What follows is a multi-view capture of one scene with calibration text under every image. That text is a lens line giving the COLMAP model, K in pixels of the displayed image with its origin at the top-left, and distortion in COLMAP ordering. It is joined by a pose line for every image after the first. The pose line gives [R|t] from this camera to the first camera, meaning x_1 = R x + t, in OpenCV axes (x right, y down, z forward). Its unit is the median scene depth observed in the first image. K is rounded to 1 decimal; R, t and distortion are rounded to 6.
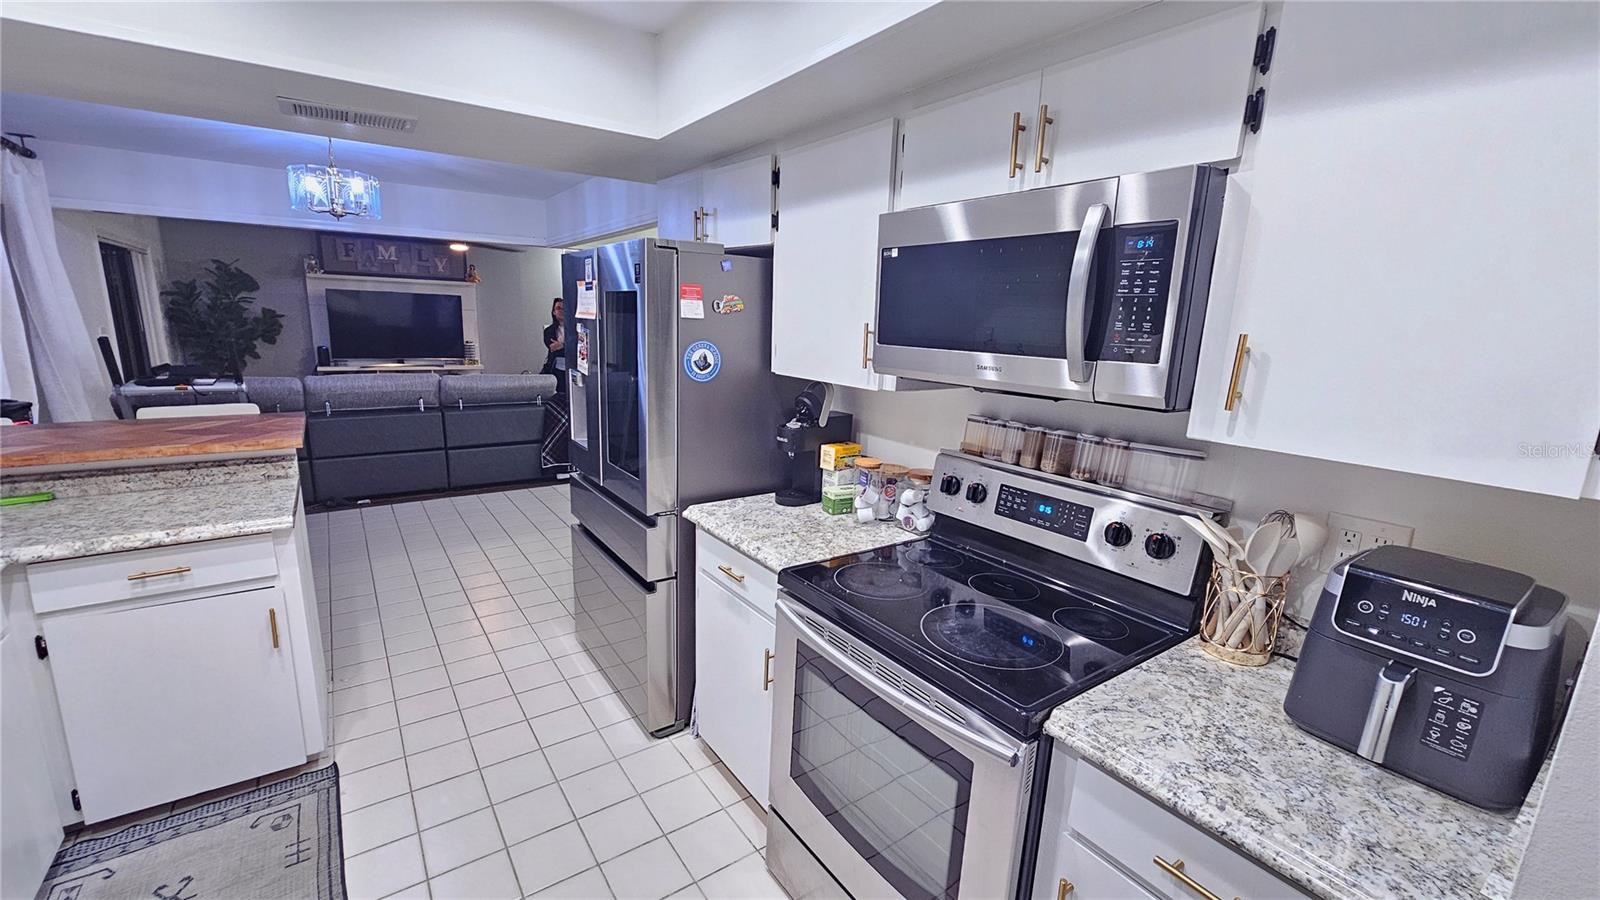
lens RADIAL K [[657.2, 0, 795.1], [0, 657.2, 457.6], [0, 0, 1]] dist [-0.000158, 0.002758]
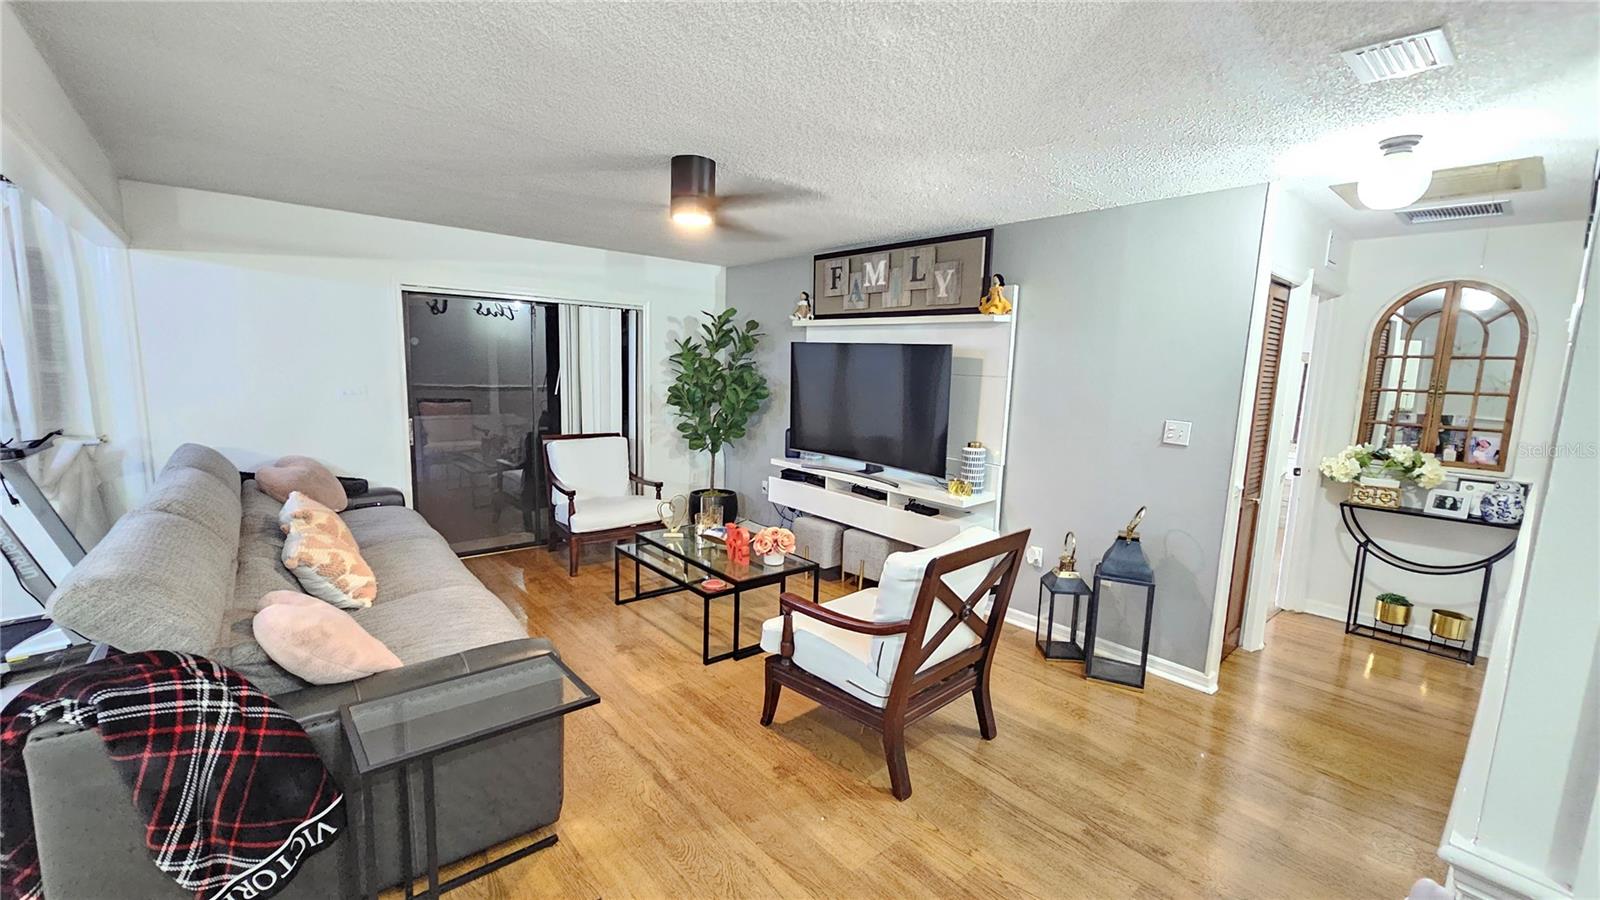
lens RADIAL K [[657.2, 0, 795.1], [0, 657.2, 457.6], [0, 0, 1]] dist [-0.000158, 0.002758]
pose [[0.101860, 0.114632, -0.988172, -0.058498], [-0.239109, 0.967039, 0.087534, -0.192547], [0.965635, 0.227365, 0.125913, 0.896253]]
